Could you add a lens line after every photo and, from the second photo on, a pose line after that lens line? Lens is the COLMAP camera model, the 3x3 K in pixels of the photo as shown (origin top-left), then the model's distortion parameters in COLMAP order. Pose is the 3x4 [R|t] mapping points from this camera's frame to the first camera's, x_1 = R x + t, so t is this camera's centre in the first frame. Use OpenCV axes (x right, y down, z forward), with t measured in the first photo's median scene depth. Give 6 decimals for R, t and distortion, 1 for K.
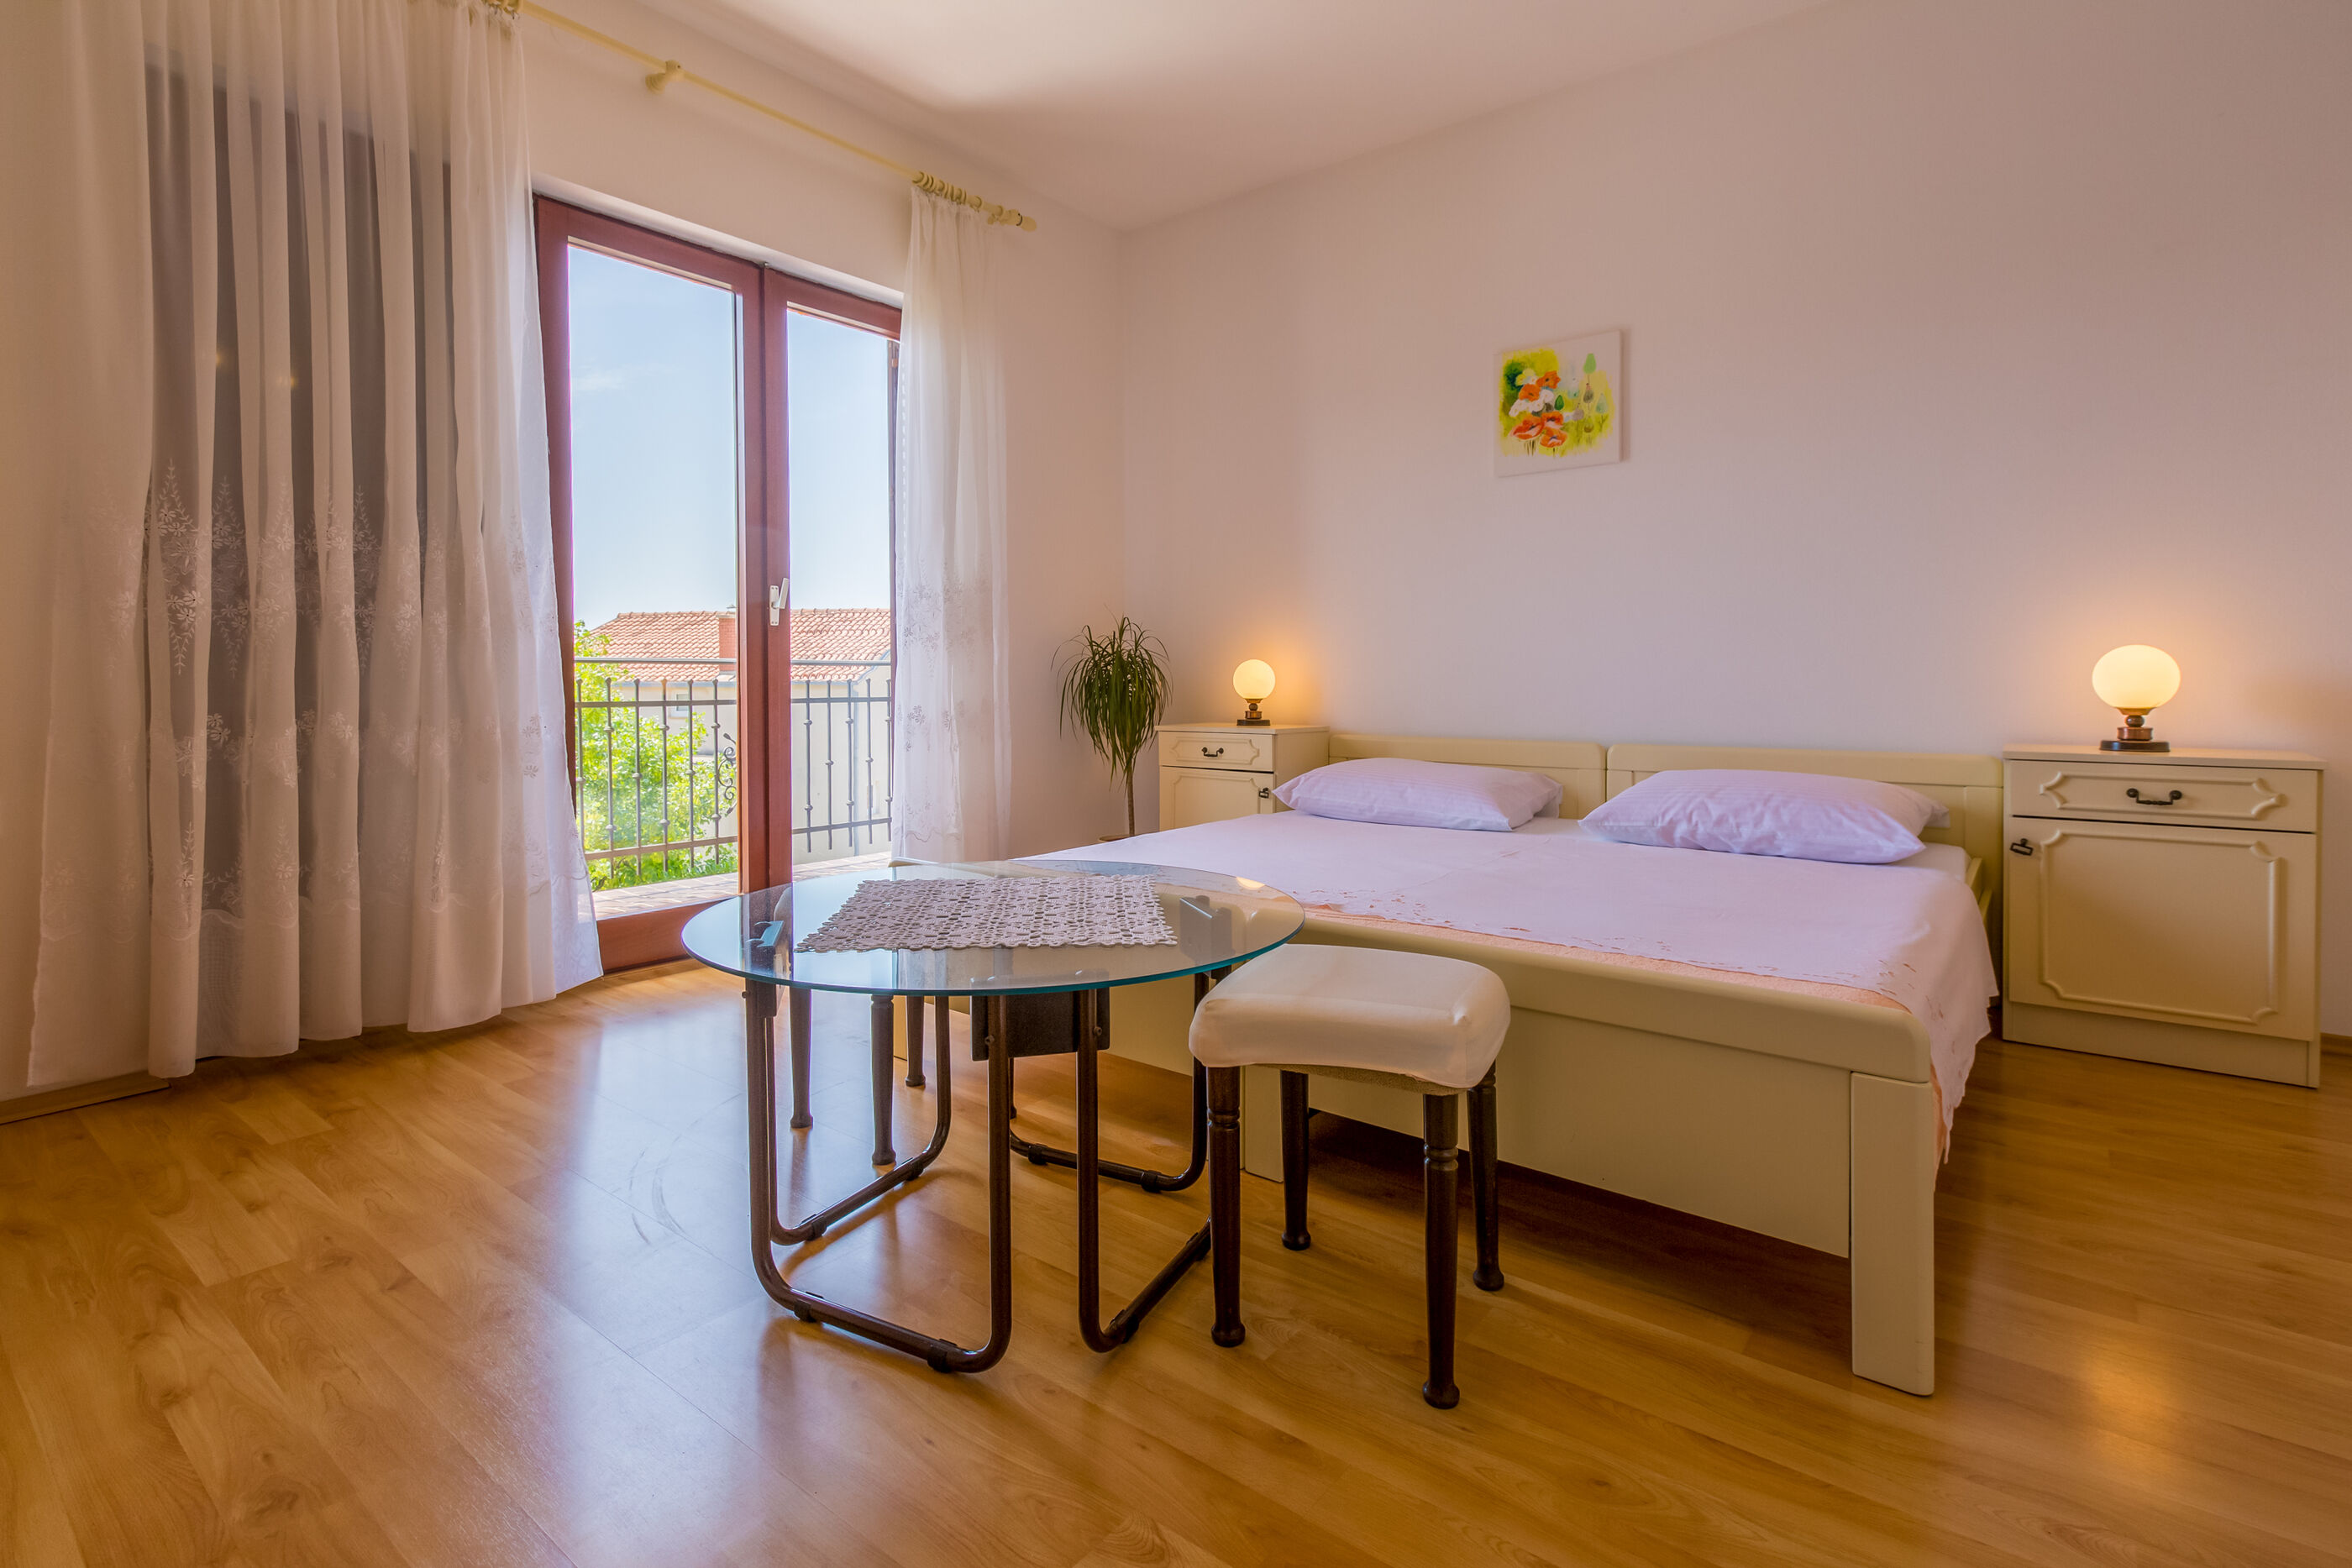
lens RADIAL K [[1092.5, 0, 1161.7], [0, 1092.5, 707.0], [0, 0, 1]] dist [0.007688, 0.000590]
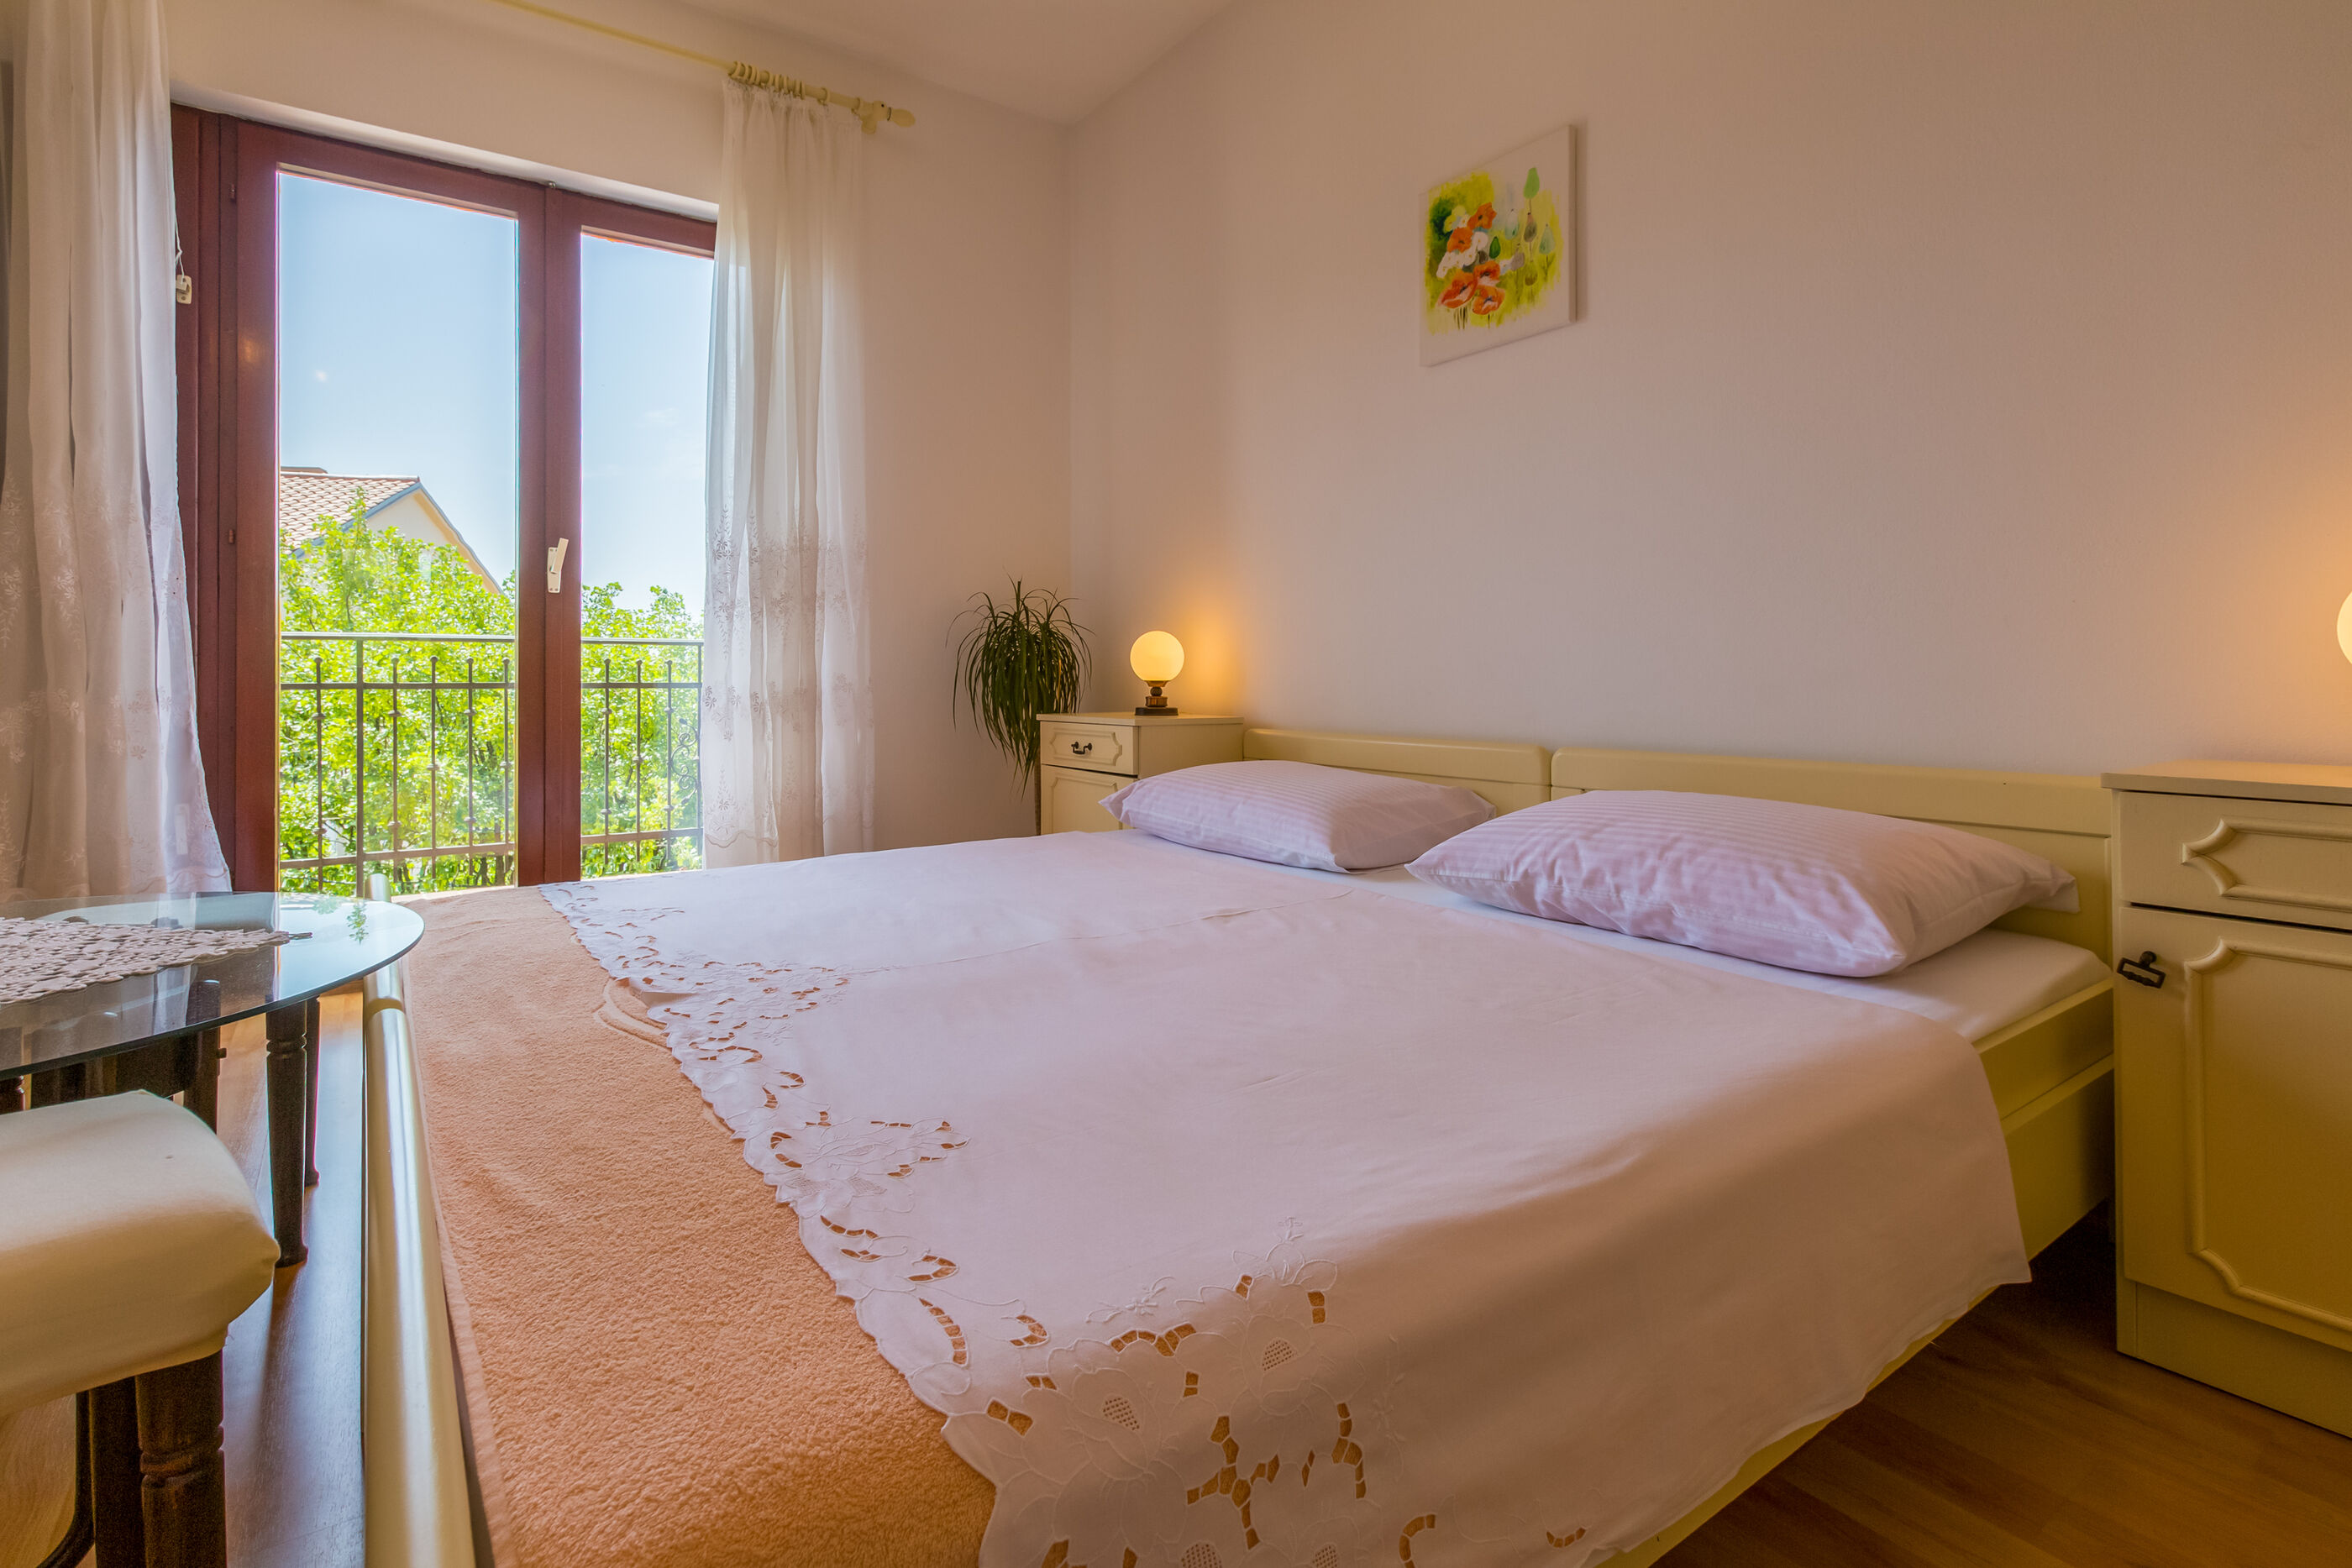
lens RADIAL K [[1100.5, 0, 1160.8], [0, 1100.5, 680.2], [0, 0, 1]] dist [0.003361, -0.000018]
pose [[0.962012, 0.003352, -0.272986, 0.356988], [-0.008972, 0.999773, -0.019343, 0.008336], [0.272859, 0.021058, 0.961824, 0.289357]]
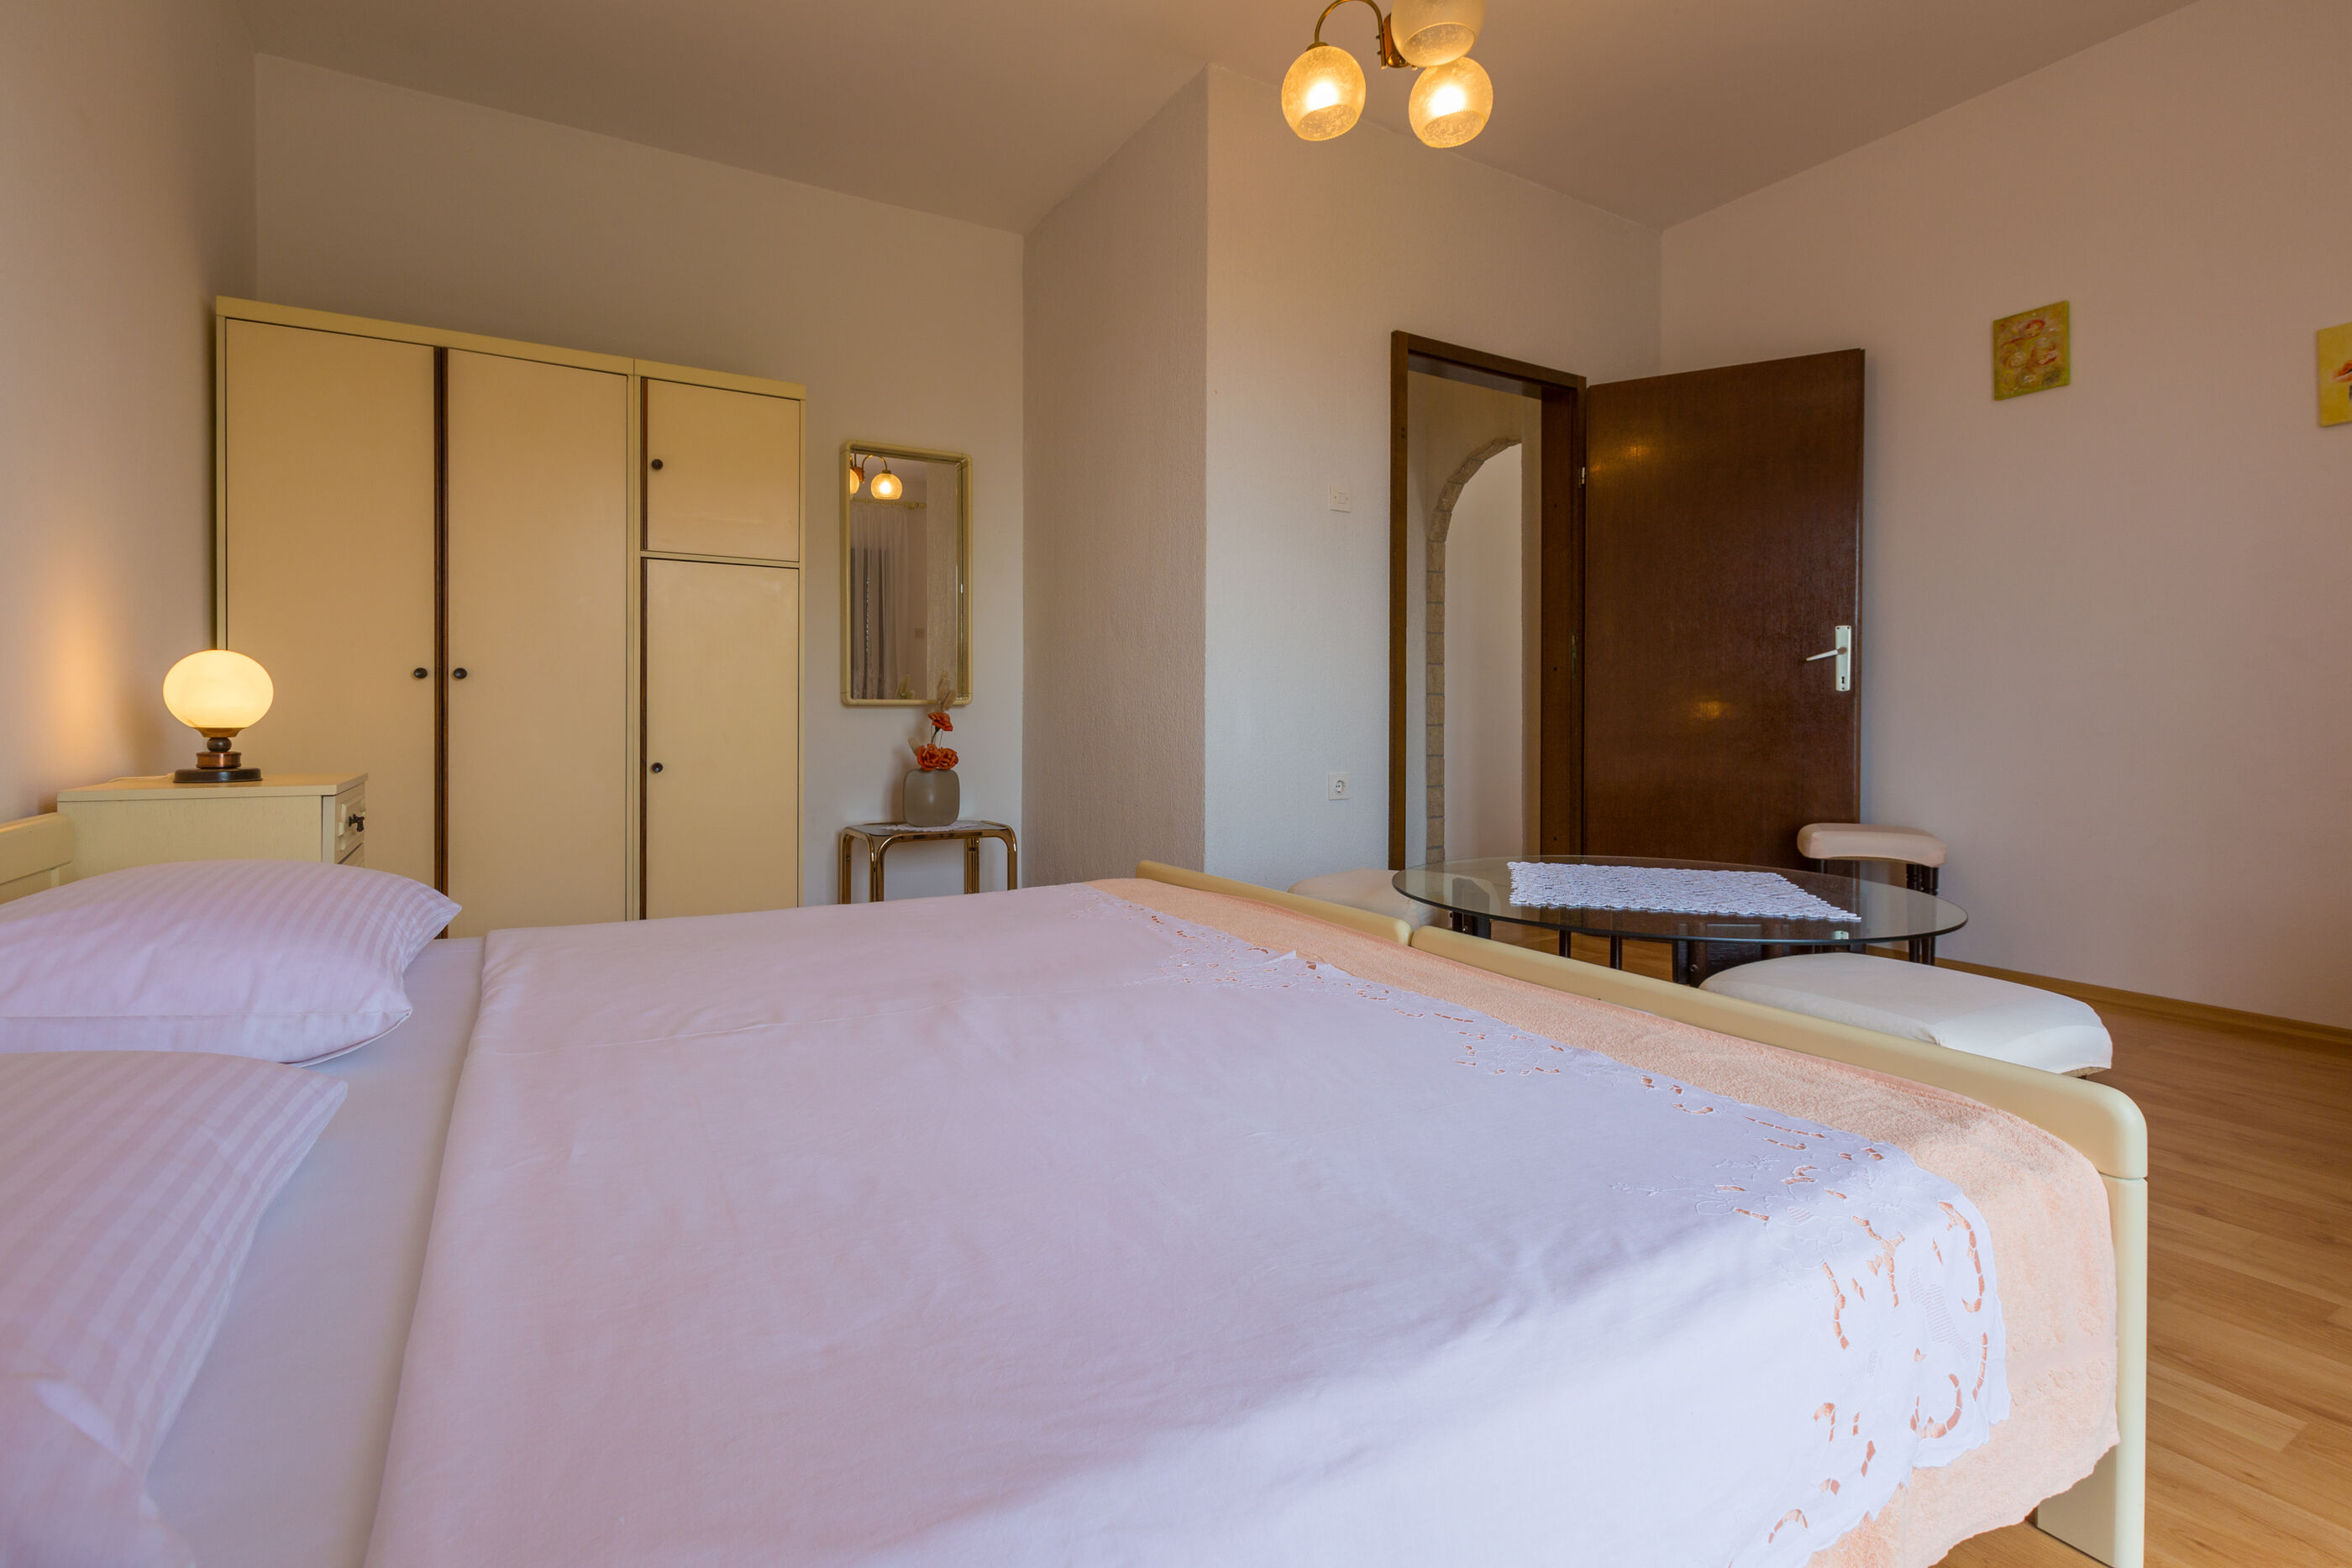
lens RADIAL K [[1085.2, 0, 1150.9], [0, 1085.2, 750.8], [0, 0, 1]] dist [0.002701, 0.001175]
pose [[-0.921220, -0.016812, 0.388678, -0.045805], [0.004942, 0.998480, 0.054901, -0.017506], [-0.389010, 0.052497, -0.919736, 1.084179]]
